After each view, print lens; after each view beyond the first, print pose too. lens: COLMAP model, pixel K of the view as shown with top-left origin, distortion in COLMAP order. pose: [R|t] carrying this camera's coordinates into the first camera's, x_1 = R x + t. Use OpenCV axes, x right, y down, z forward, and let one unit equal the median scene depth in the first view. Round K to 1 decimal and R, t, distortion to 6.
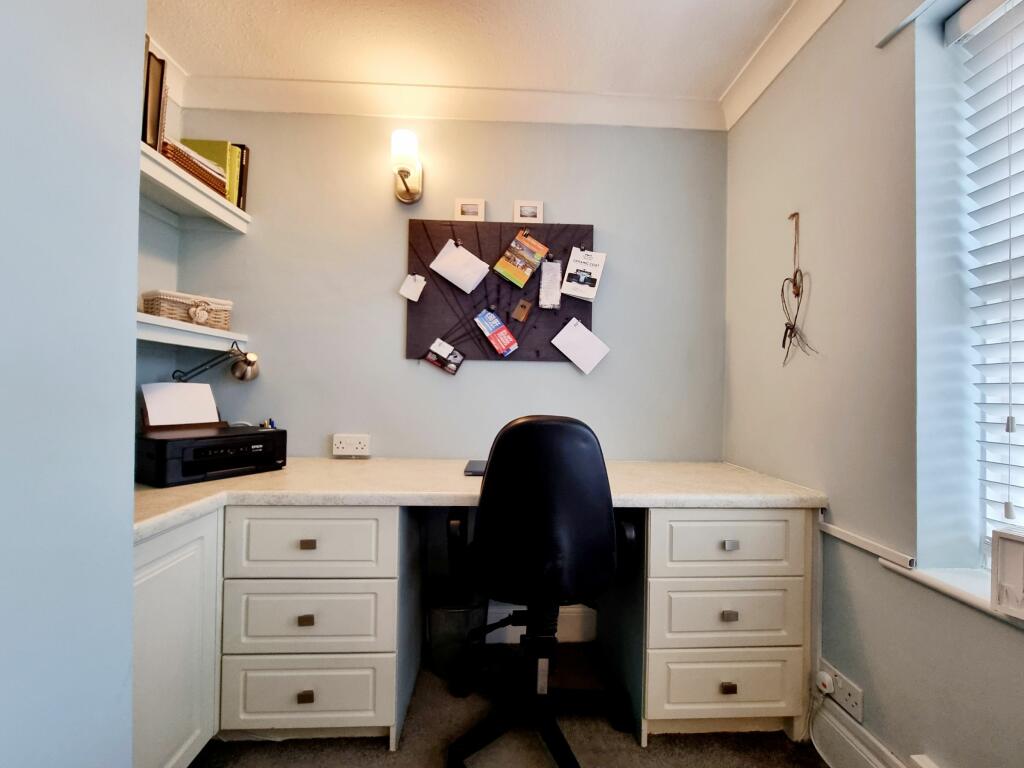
lens RADIAL K [[425.8, 0, 513.3], [0, 425.8, 384.9], [0, 0, 1]] dist [-0.011275, 0.002853]
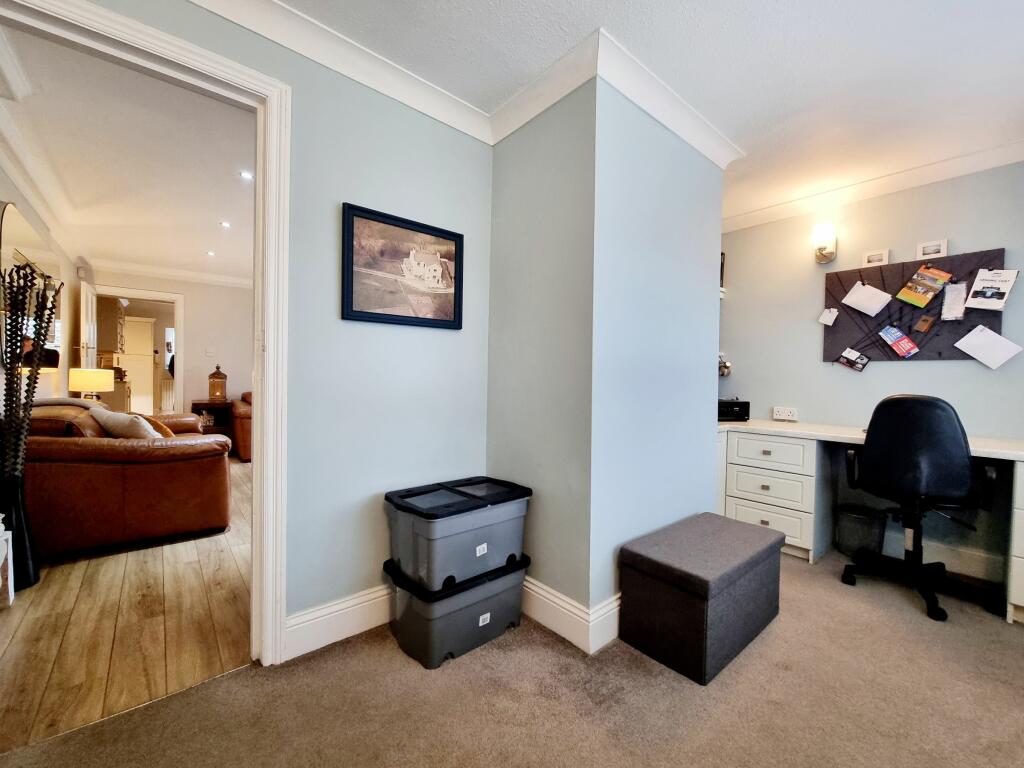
lens RADIAL K [[425.8, 0, 509.3], [0, 425.8, 383.2], [0, 0, 1]] dist [-0.011275, 0.002853]
pose [[0.614926, 0.005803, -0.788563, 0.275367], [0.006504, 0.999902, 0.012430, -0.007954], [0.788558, -0.012773, 0.614828, -0.903447]]
